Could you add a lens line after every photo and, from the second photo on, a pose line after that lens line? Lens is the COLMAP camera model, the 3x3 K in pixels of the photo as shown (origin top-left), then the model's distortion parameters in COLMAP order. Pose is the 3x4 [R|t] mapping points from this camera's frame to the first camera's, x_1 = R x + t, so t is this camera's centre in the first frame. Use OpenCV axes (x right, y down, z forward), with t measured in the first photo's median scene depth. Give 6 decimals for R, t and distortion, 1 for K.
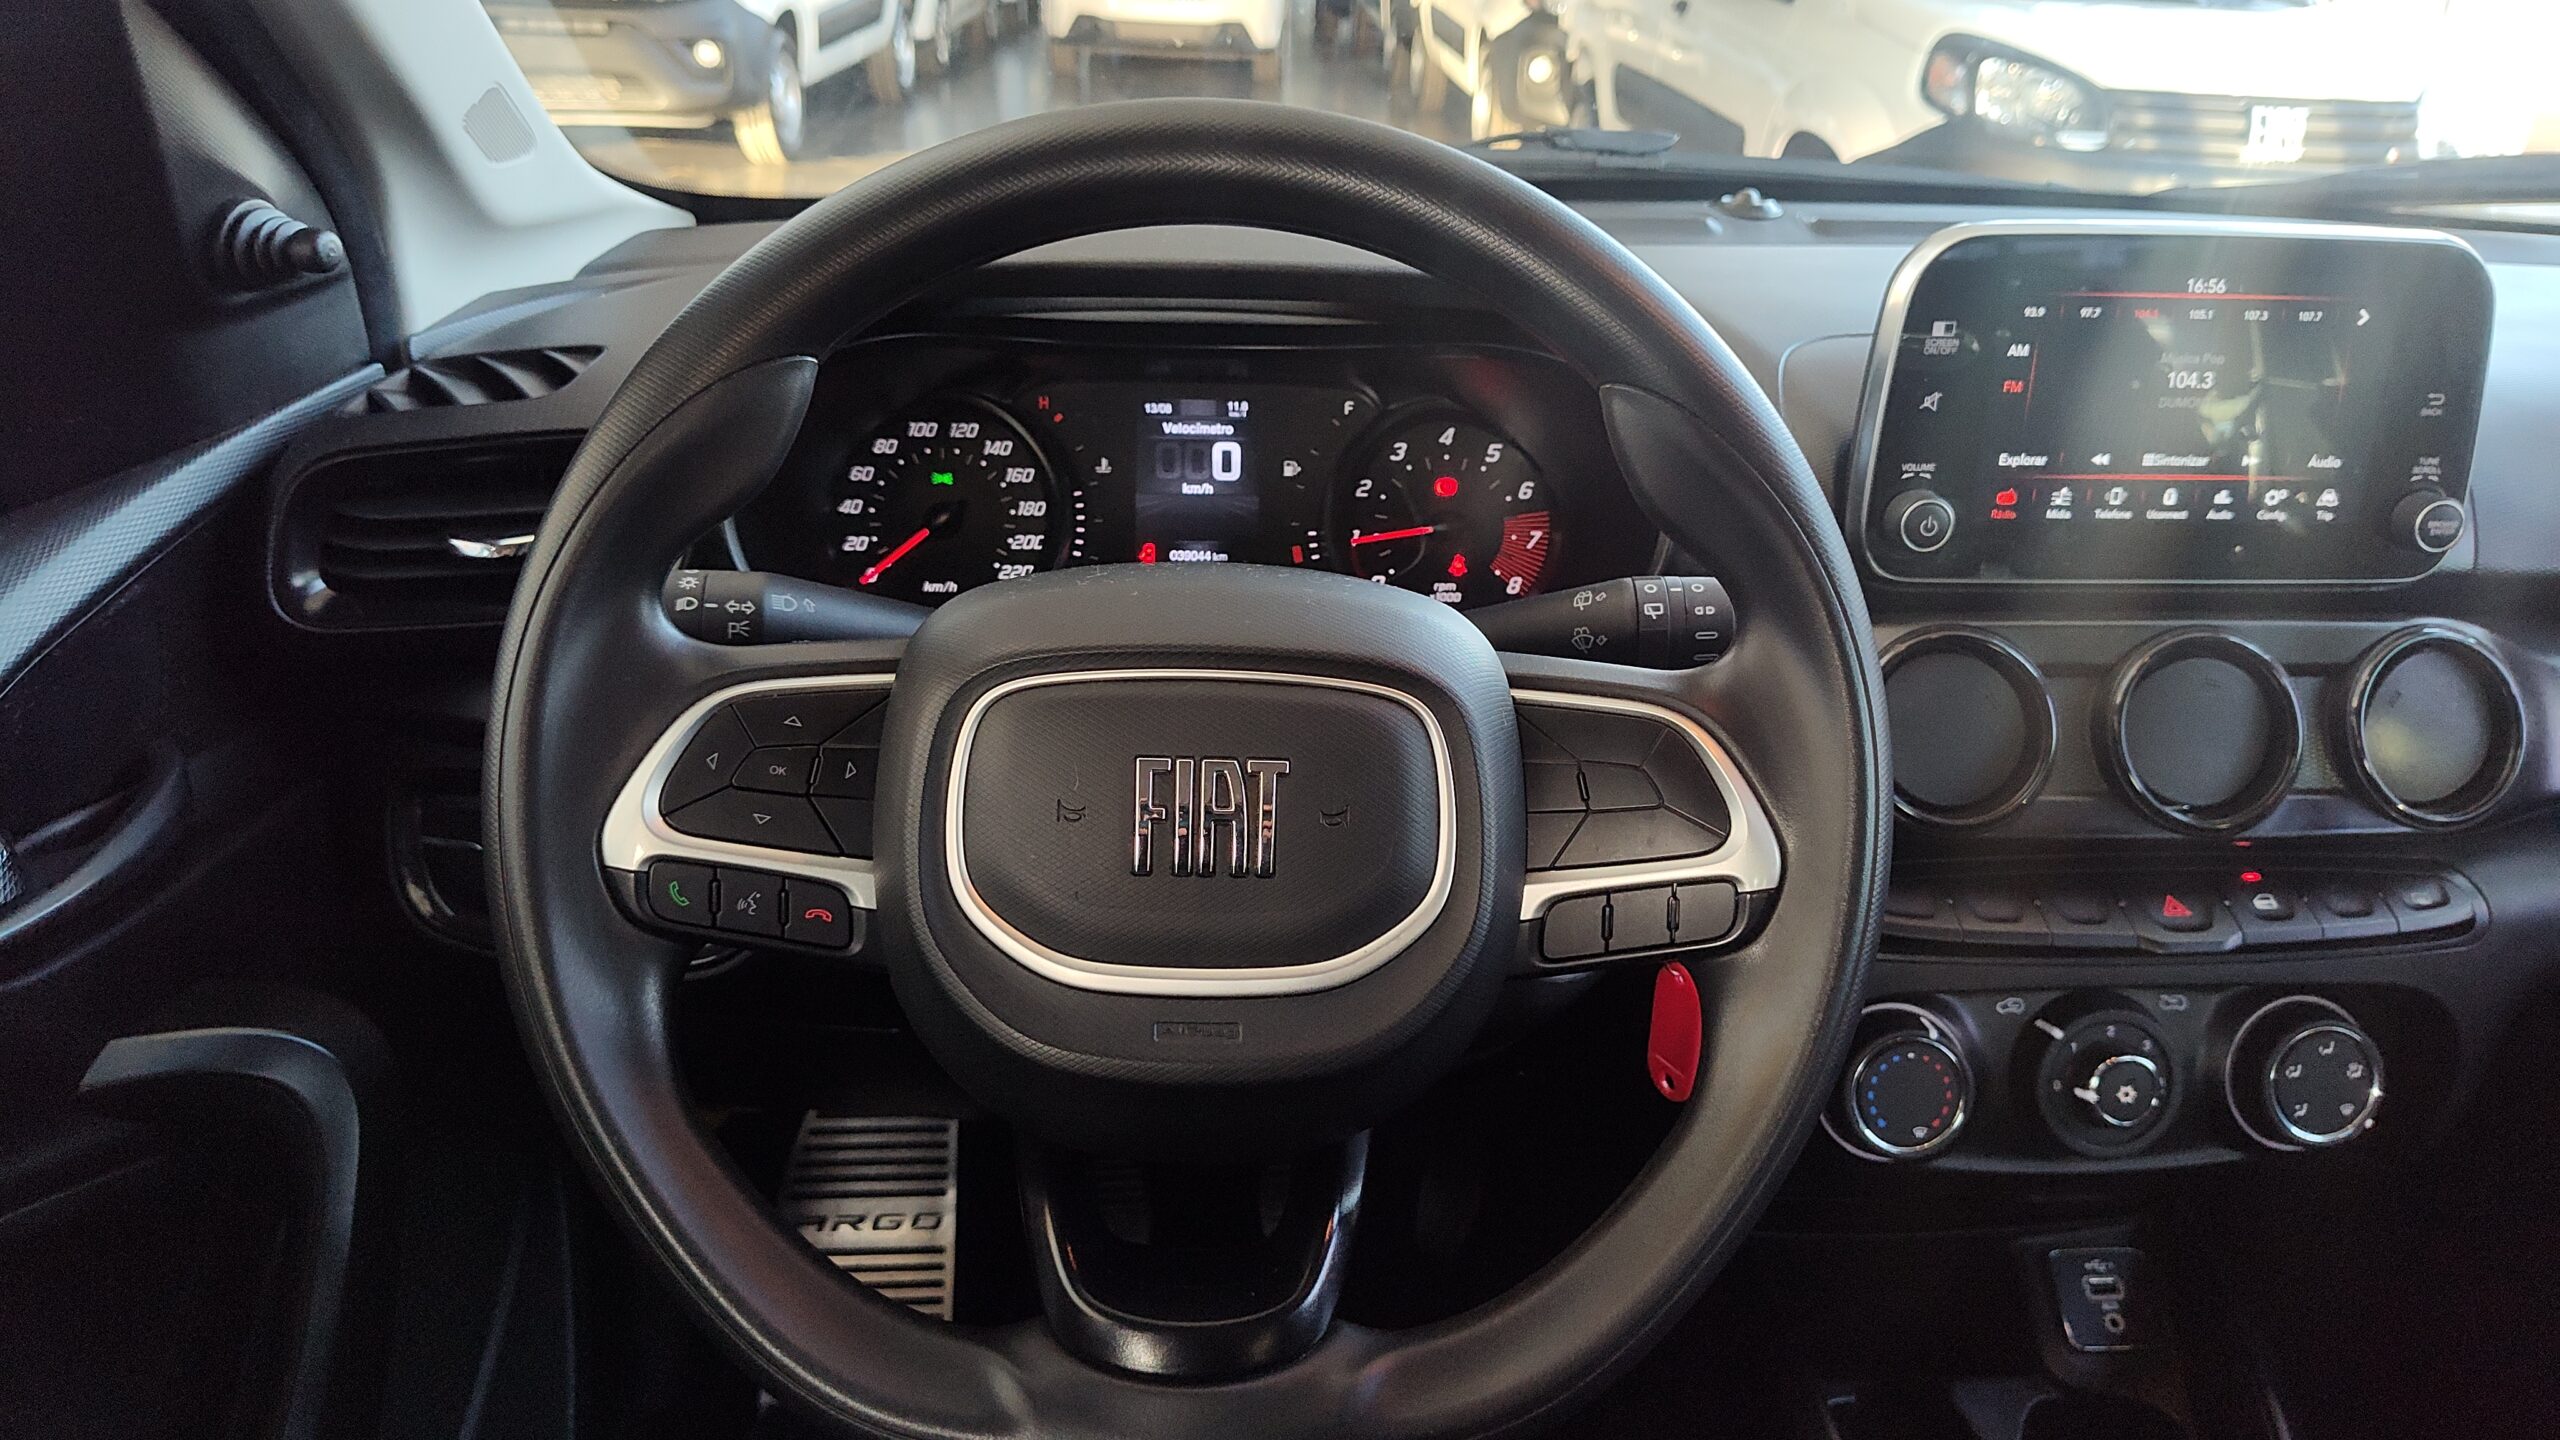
lens RADIAL K [[1767.0, 0, 1280.0], [0, 1767.0, 720.0], [0, 0, 1]] dist [0.057858, -0.099592]
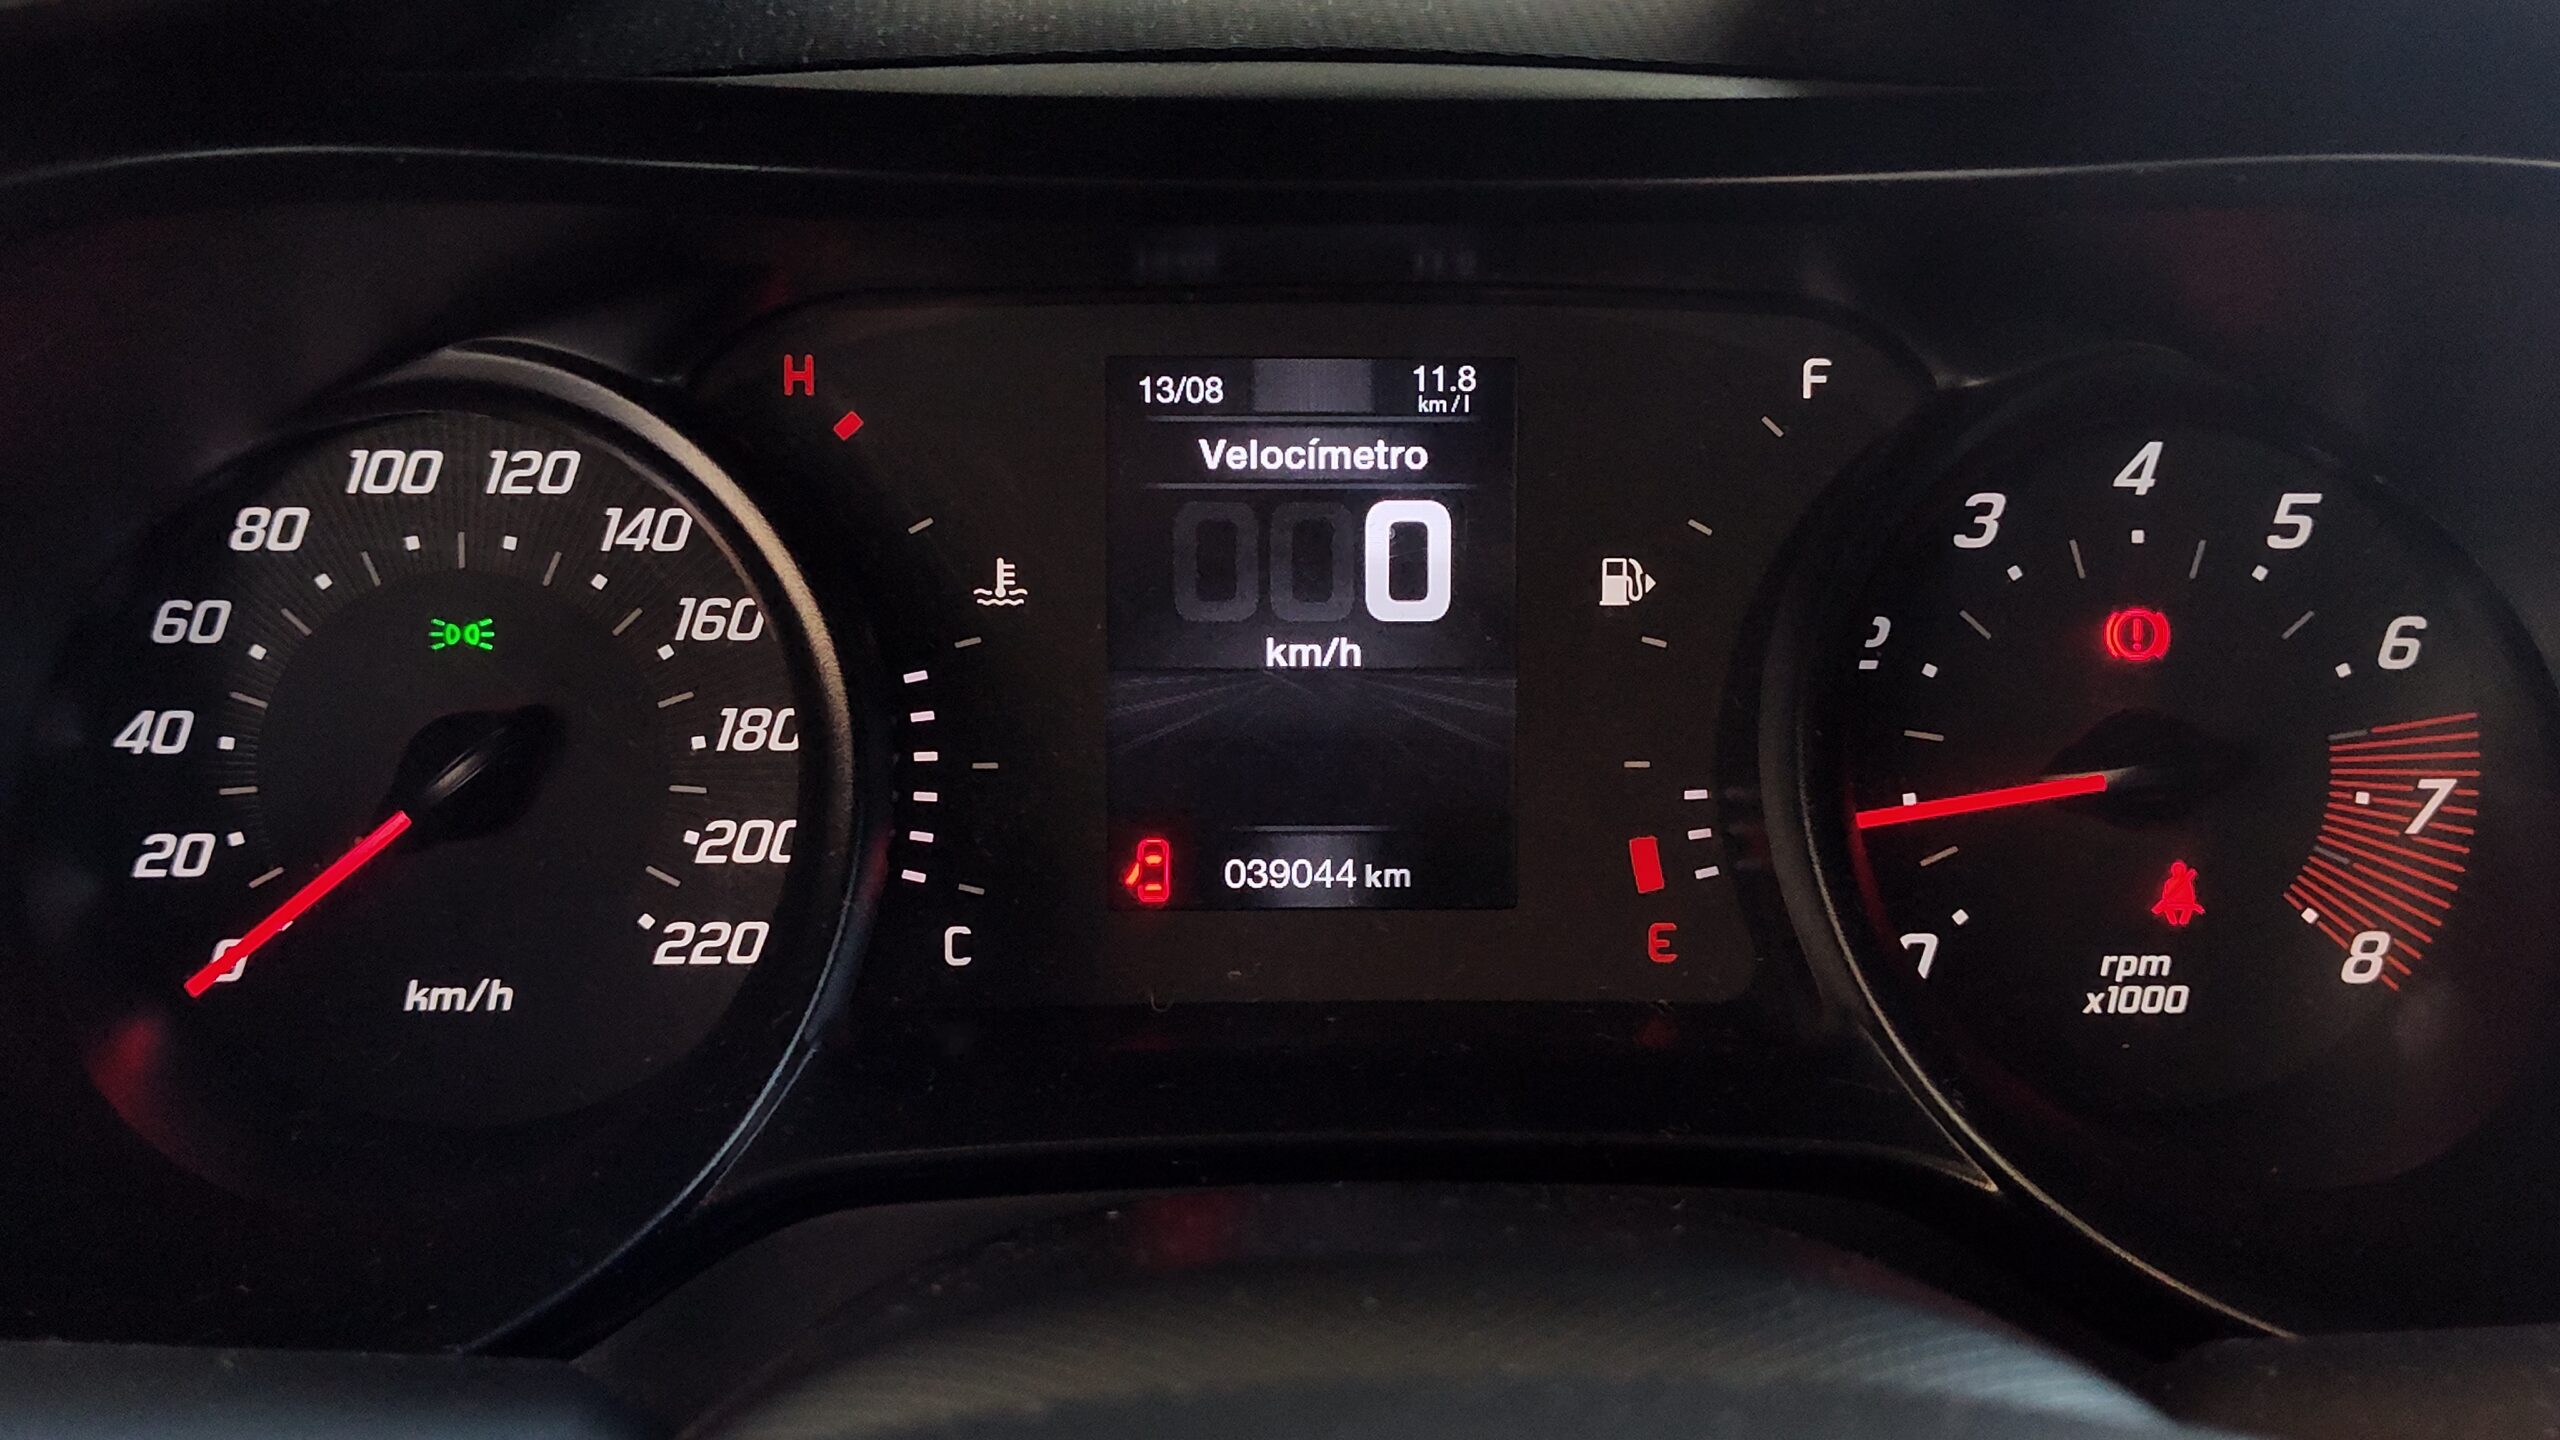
lens RADIAL K [[1644.2, 0, 1287.3], [0, 1644.2, 812.3], [0, 0, 1]] dist [-0.003969, -0.002193]
pose [[0.999328, -0.012722, -0.034369, -0.047214], [0.011330, 0.999119, -0.040414, -0.104386], [0.034853, 0.039997, 0.998592, 0.814516]]
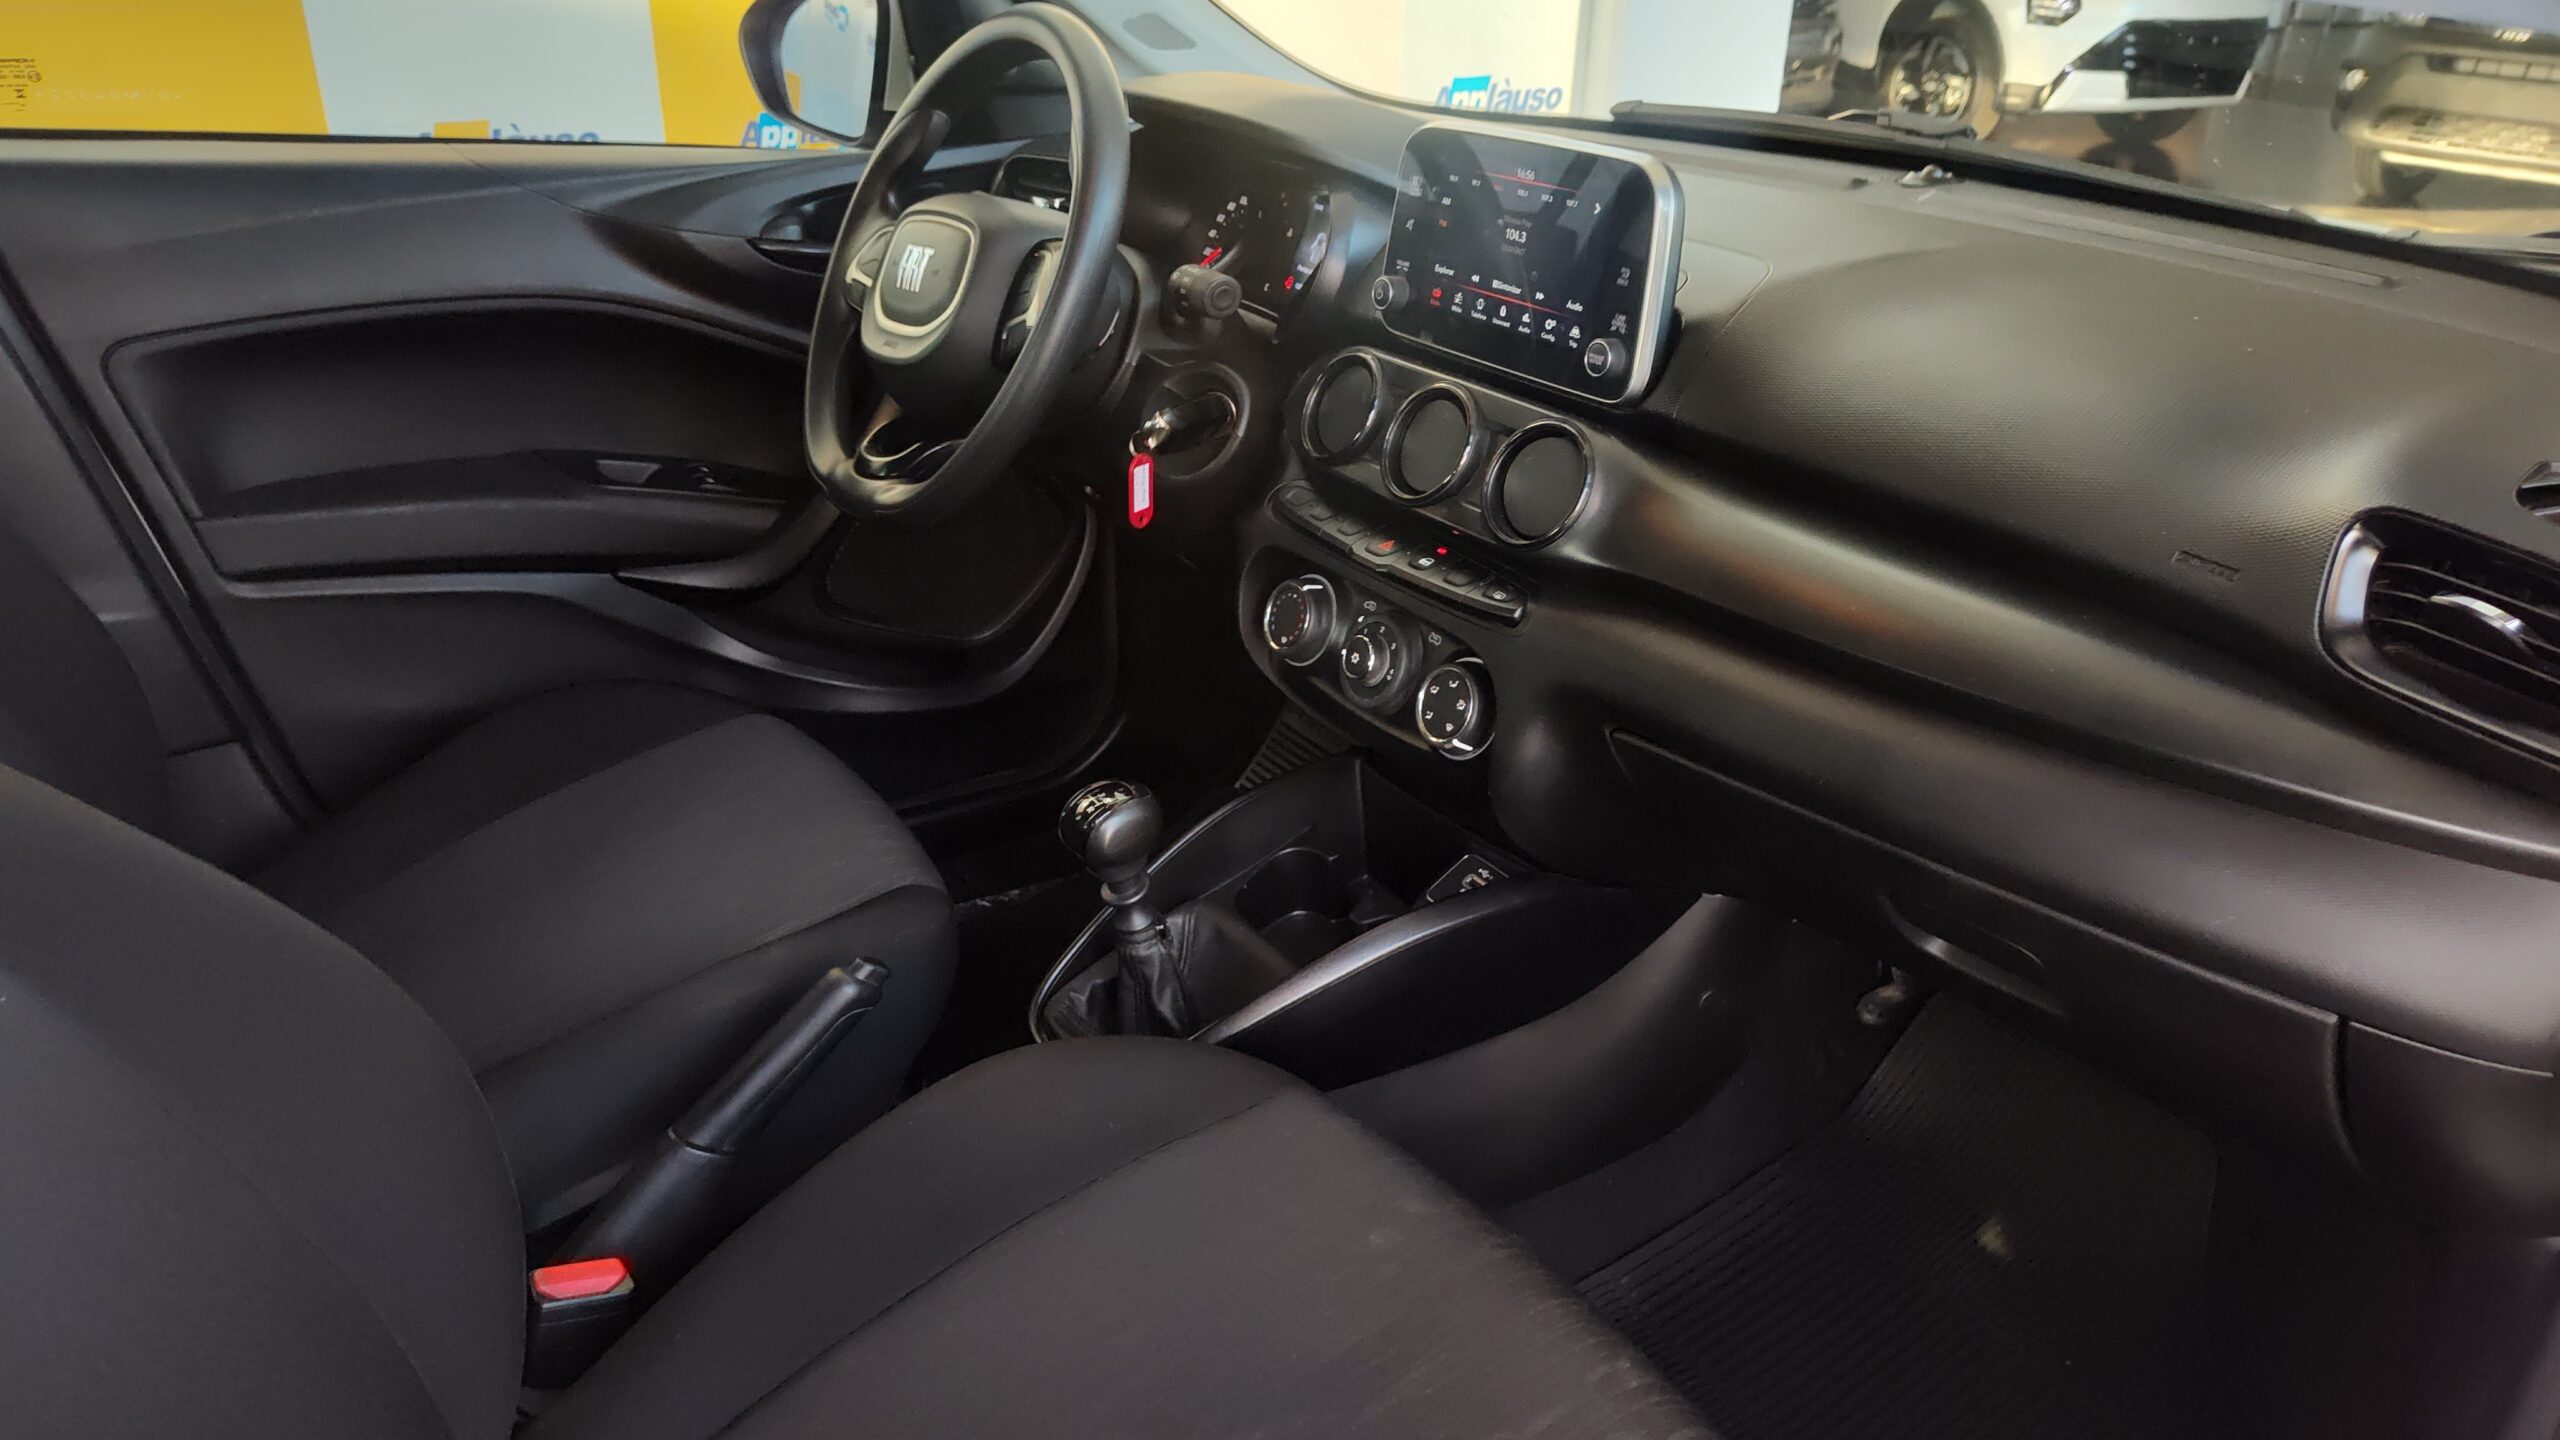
lens RADIAL K [[1767.0, 0, 1280.0], [0, 1767.0, 720.0], [0, 0, 1]] dist [0.057858, -0.099592]
pose [[0.495127, 0.352599, -0.794055, 1.761734], [-0.371465, 0.912111, 0.173397, 0.005999], [0.785406, 0.209110, 0.582589, 0.007135]]
